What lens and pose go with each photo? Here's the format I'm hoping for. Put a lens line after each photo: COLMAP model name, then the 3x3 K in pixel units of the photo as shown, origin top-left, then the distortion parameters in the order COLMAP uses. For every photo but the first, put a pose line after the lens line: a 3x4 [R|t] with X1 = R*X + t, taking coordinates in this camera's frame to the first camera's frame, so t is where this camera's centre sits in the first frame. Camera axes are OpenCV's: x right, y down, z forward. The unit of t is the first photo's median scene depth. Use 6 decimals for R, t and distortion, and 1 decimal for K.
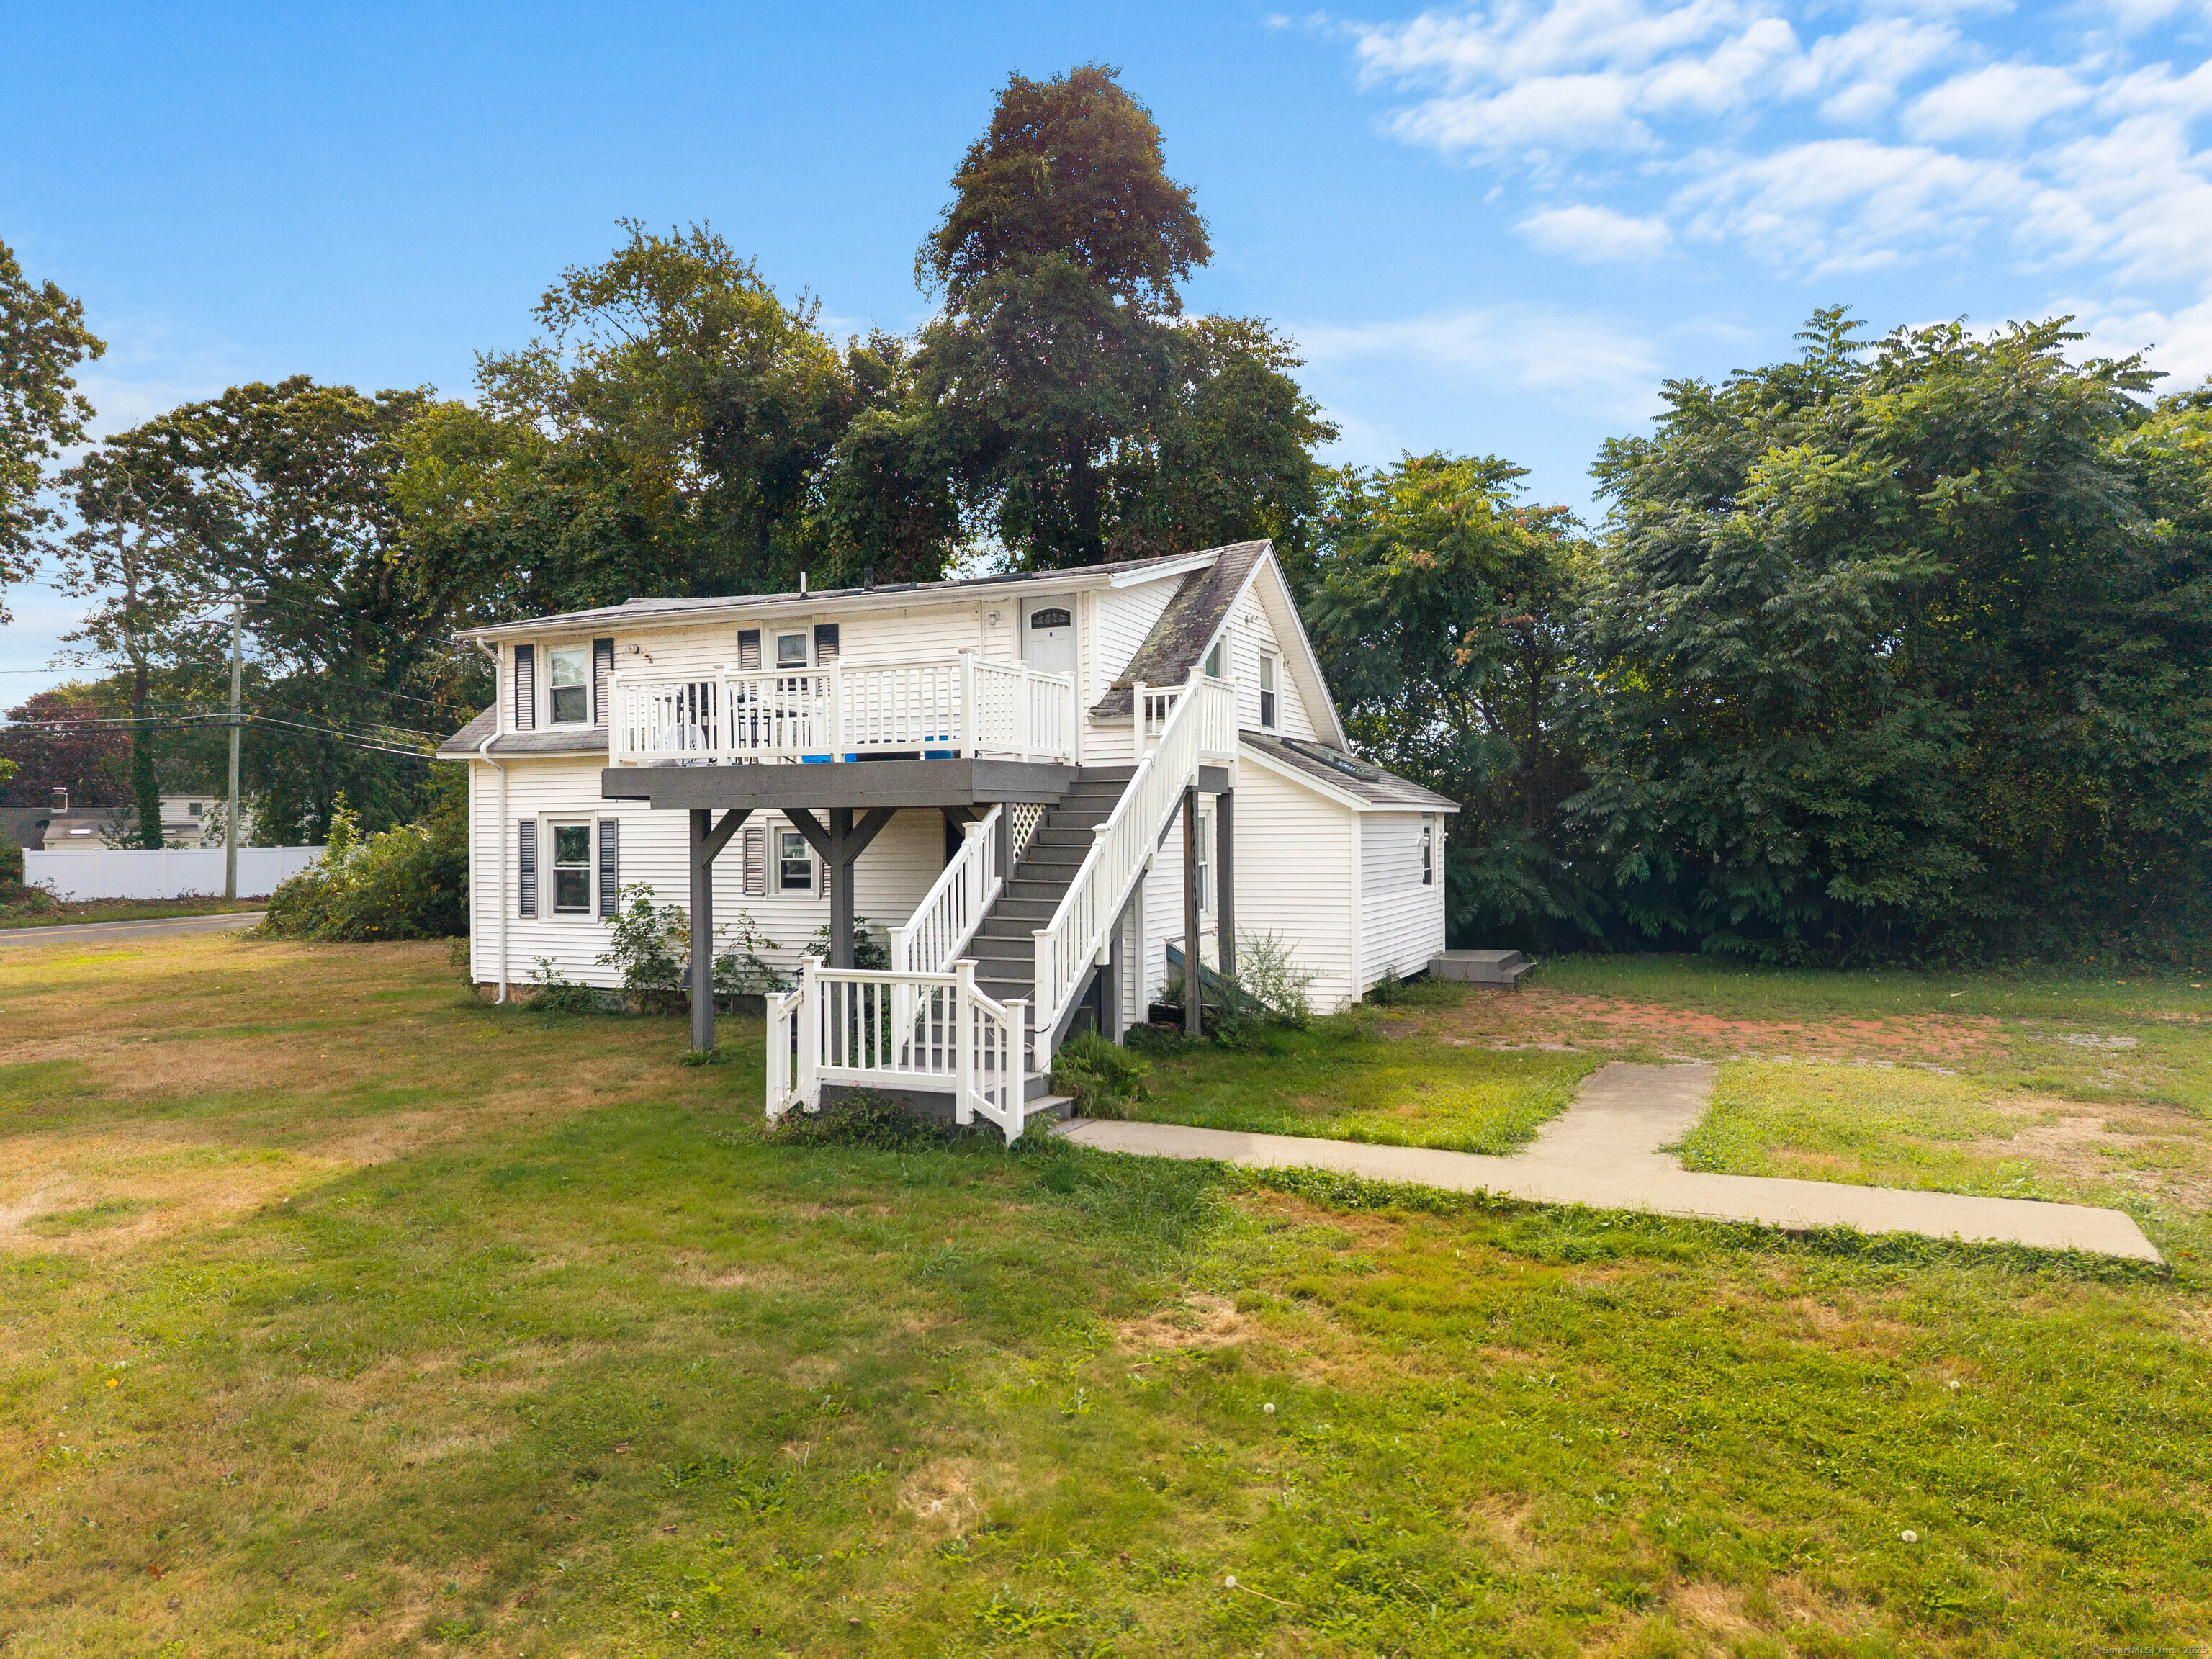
lens RADIAL K [[1477.6, 0, 1106.0], [0, 1477.6, 829.5], [0, 0, 1]] dist [0.026266, -0.025406]
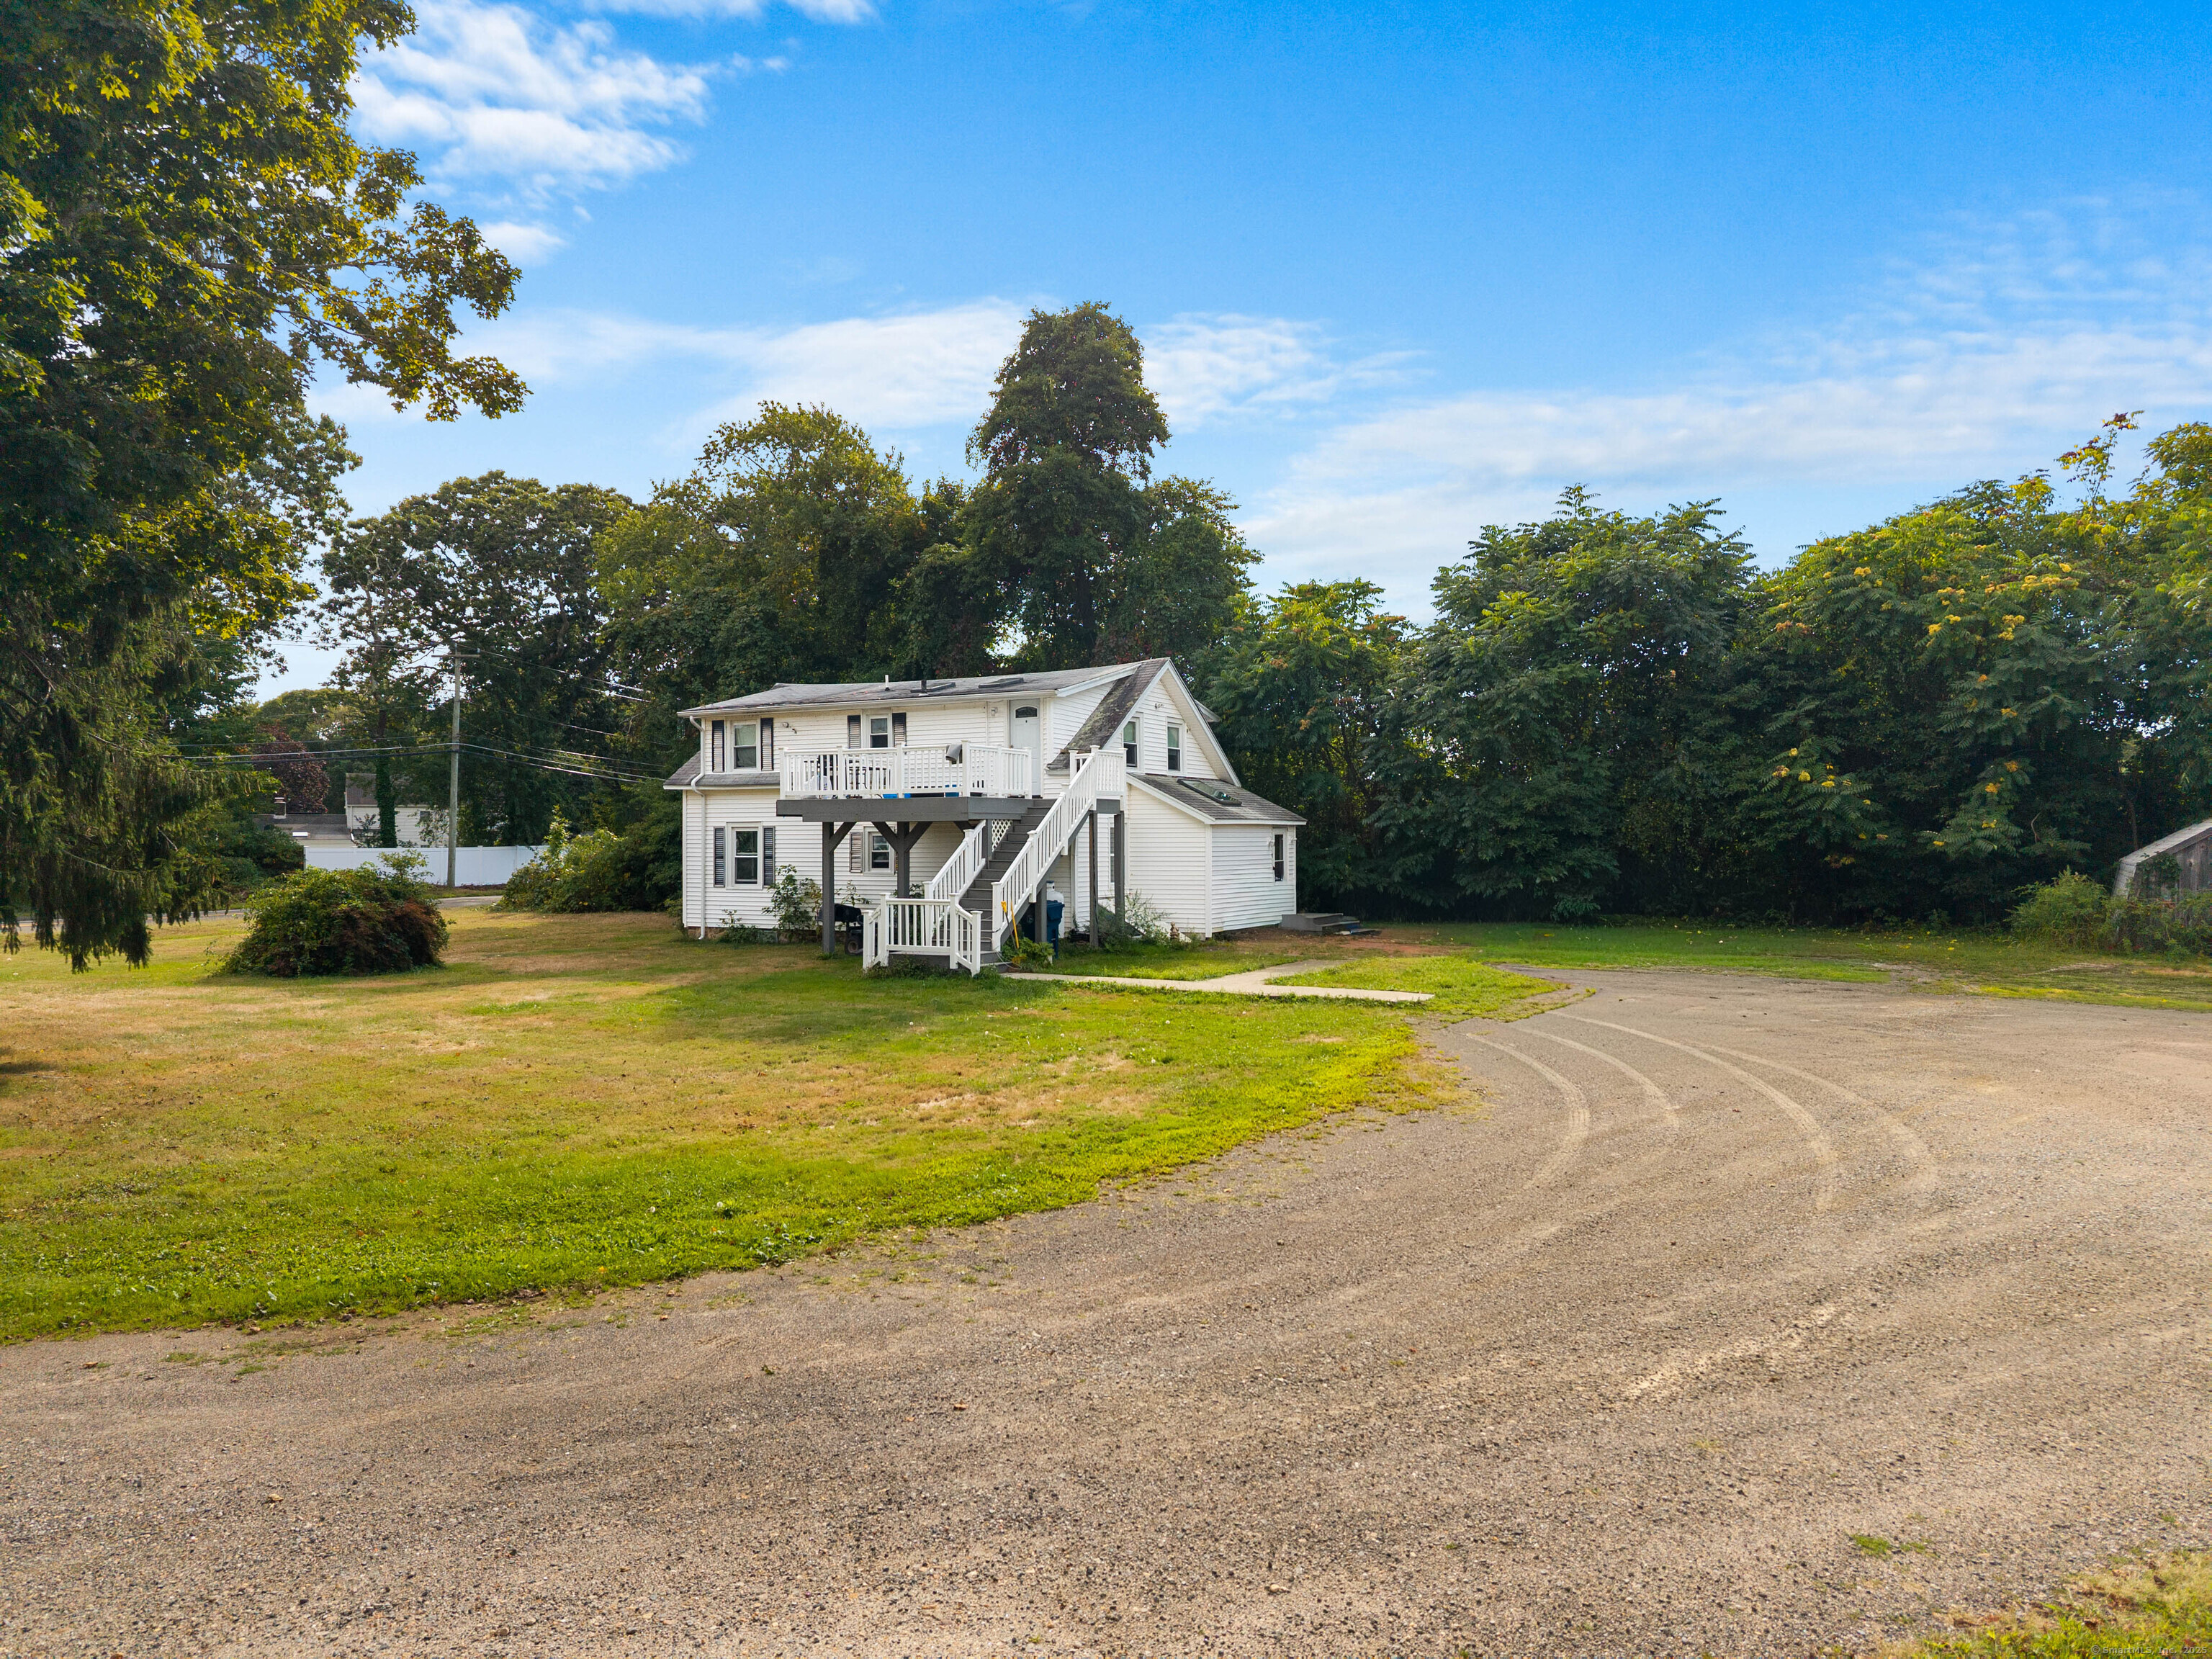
lens RADIAL K [[1477.6, 0, 1106.0], [0, 1477.6, 829.5], [0, 0, 1]] dist [0.026266, -0.025406]
pose [[0.998128, 0.004587, -0.060992, 0.135475], [-0.004923, 0.999973, -0.005364, 0.002909], [0.060966, 0.005654, 0.998124, -0.603183]]
